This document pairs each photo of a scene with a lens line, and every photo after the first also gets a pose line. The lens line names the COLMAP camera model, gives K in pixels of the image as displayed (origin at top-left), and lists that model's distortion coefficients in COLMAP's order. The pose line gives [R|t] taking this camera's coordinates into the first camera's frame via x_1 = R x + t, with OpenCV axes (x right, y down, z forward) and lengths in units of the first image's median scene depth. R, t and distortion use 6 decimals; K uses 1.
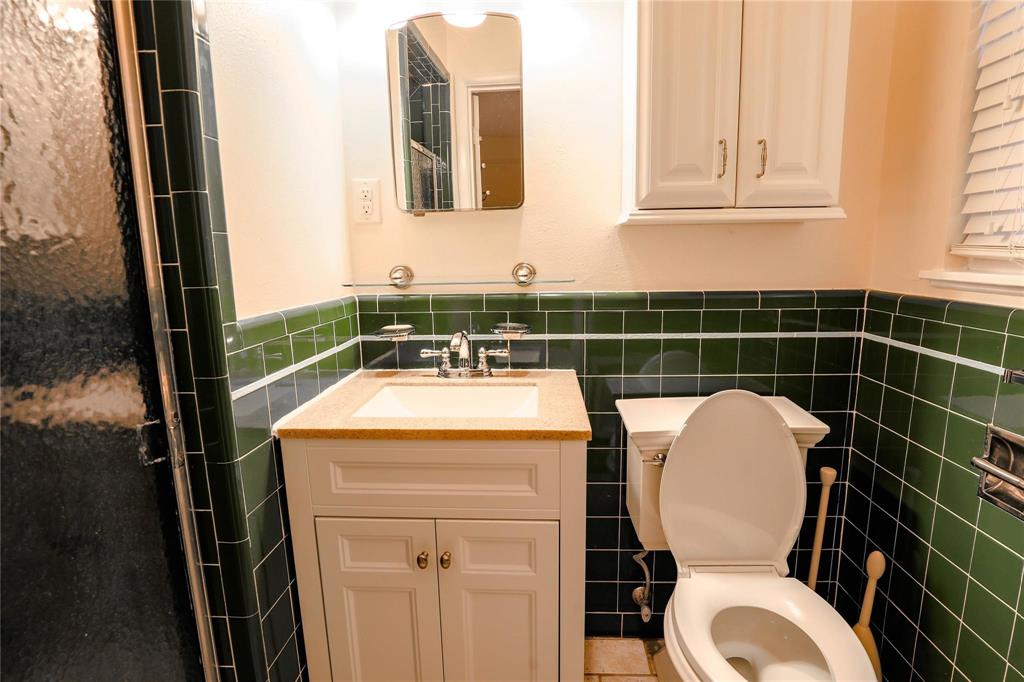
lens RADIAL K [[504.6, 0, 509.9], [0, 504.6, 340.1], [0, 0, 1]] dist [-0.044286, 0.015233]
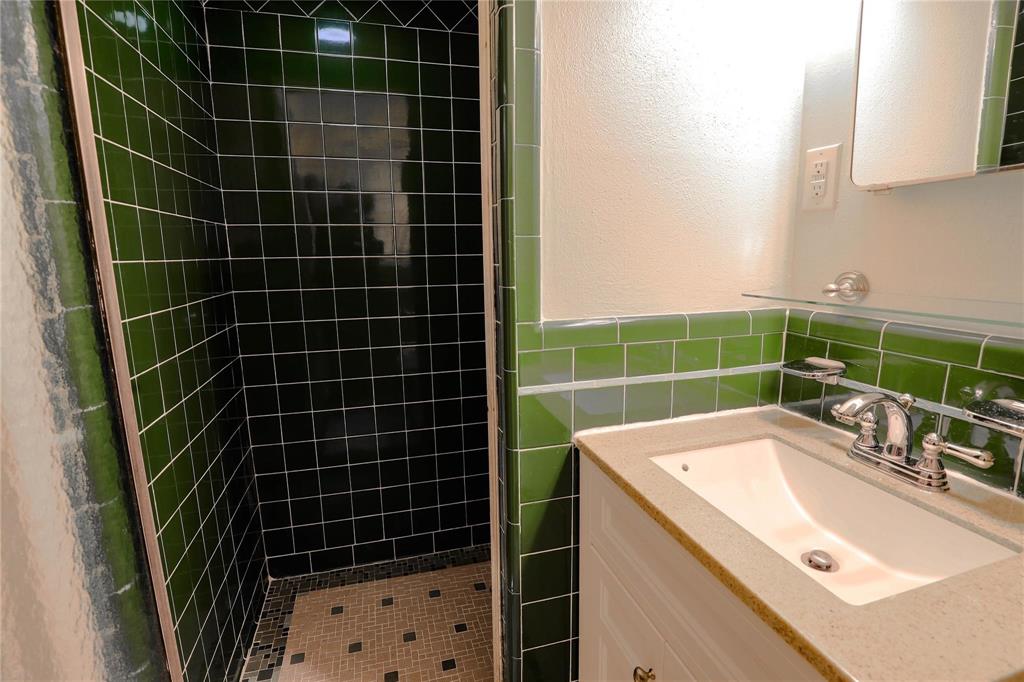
lens RADIAL K [[517.3, 0, 530.9], [0, 517.3, 340.5], [0, 0, 1]] dist [-0.002995, -0.000287]
pose [[0.363727, 0.184072, -0.913138, 0.276695], [-0.153176, 0.978756, 0.136285, -0.093152], [0.918825, 0.090300, 0.384196, 0.377629]]
